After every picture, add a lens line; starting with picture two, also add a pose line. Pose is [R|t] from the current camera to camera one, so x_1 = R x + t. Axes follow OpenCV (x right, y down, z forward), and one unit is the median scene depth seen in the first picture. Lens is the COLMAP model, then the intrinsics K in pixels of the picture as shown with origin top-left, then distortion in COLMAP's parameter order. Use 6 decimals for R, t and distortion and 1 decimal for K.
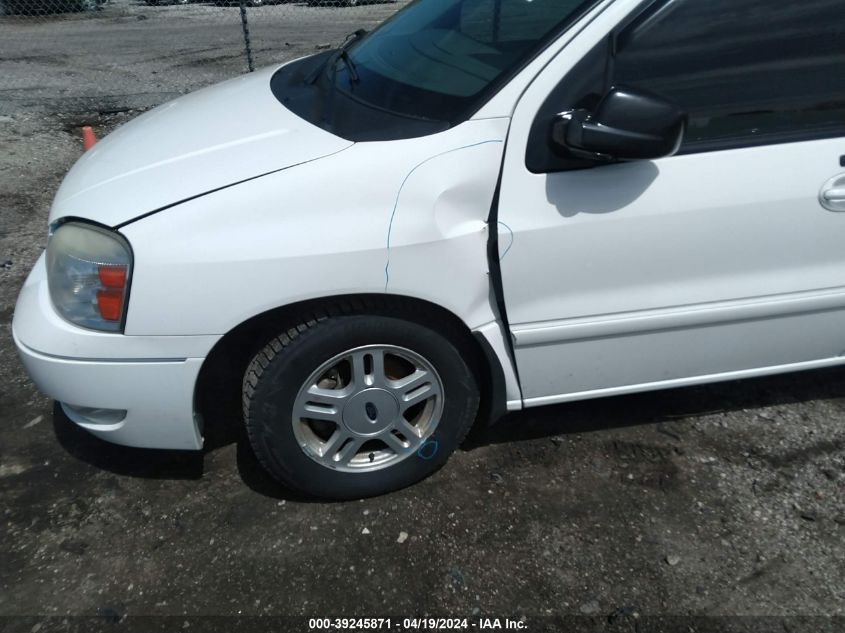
lens RADIAL K [[617.8, 0, 422.5], [0, 617.8, 316.5], [0, 0, 1]] dist [0.082856, -0.113261]
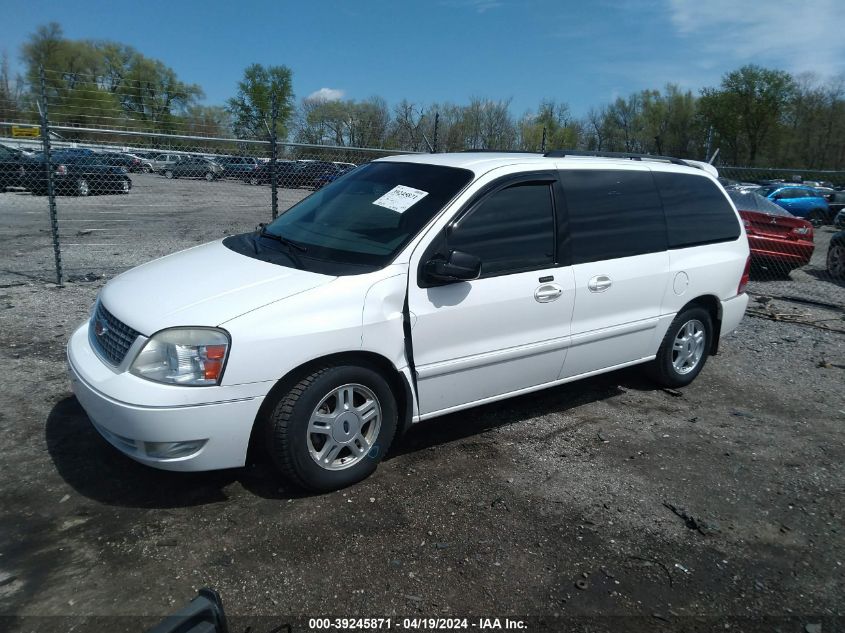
lens RADIAL K [[685.3, 0, 422.5], [0, 685.3, 316.5], [0, 0, 1]] dist [0.025741, 0.001395]
pose [[0.899351, -0.052036, 0.434120, -0.721021], [0.172774, 0.954380, -0.243532, 0.369957], [-0.401643, 0.294026, 0.867313, -0.852168]]
